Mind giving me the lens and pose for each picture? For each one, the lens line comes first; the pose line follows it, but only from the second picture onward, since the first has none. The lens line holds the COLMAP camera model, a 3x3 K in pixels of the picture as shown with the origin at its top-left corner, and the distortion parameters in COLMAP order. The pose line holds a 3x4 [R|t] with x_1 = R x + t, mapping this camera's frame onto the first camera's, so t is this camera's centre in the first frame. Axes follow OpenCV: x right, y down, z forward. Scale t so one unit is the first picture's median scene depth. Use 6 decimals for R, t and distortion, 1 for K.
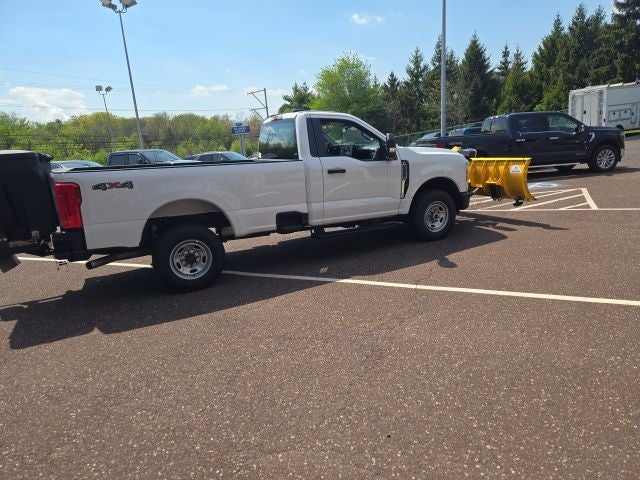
lens RADIAL K [[425.7, 0, 322.9], [0, 425.7, 241.4], [0, 0, 1]] dist [0.069484, -0.055325]
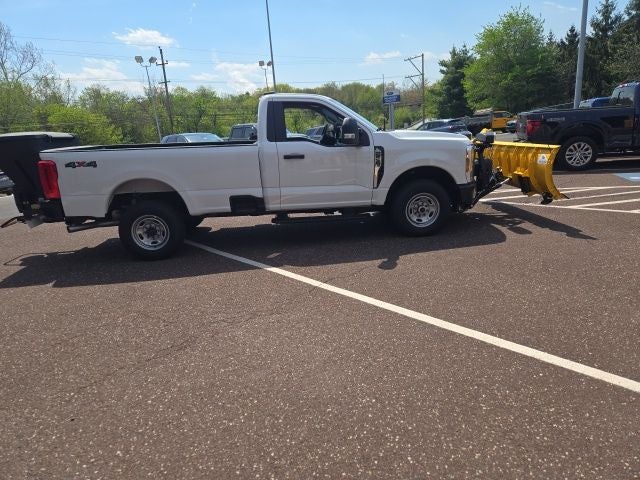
lens RADIAL K [[425.7, 0, 316.4], [0, 425.7, 241.1], [0, 0, 1]] dist [0.069484, -0.055325]
pose [[0.928500, 0.105999, -0.355883, 0.384119], [-0.081862, 0.993243, 0.082258, -0.048800], [0.362198, -0.047243, 0.930903, 0.081885]]
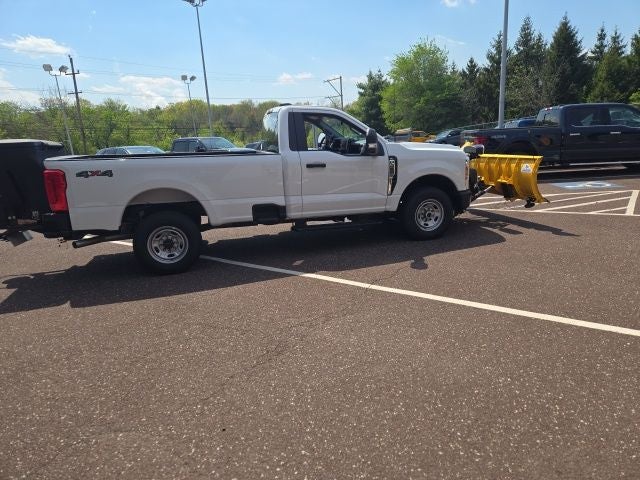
lens RADIAL K [[425.7, 0, 323.1], [0, 425.7, 234.1], [0, 0, 1]] dist [0.069484, -0.055325]
pose [[0.983977, 0.056834, -0.168997, 0.194082], [-0.054890, 0.998362, 0.016160, -0.017324], [0.169638, -0.006625, 0.985484, 0.007427]]
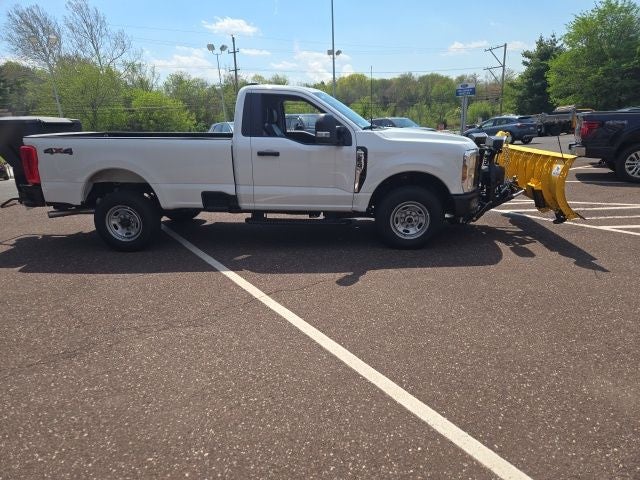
lens RADIAL K [[425.7, 0, 315.9], [0, 425.7, 243.6], [0, 0, 1]] dist [0.069484, -0.055325]
pose [[0.854800, 0.186437, -0.484311, 0.510464], [-0.143637, 0.981778, 0.124421, -0.089188], [0.498683, -0.036790, 0.866003, 0.215523]]
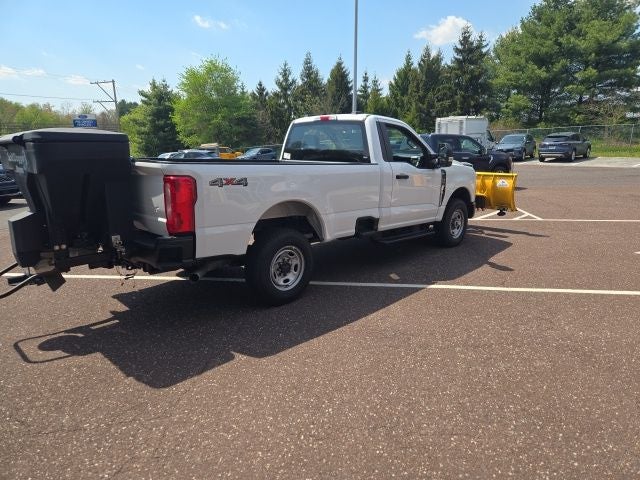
lens RADIAL K [[425.7, 0, 321.8], [0, 425.7, 240.9], [0, 0, 1]] dist [0.069484, -0.055325]
pose [[0.940717, -0.000634, 0.339191, -0.414629], [0.007446, 0.999796, -0.018781, 0.002208], [-0.339110, 0.020194, 0.940530, 0.107434]]
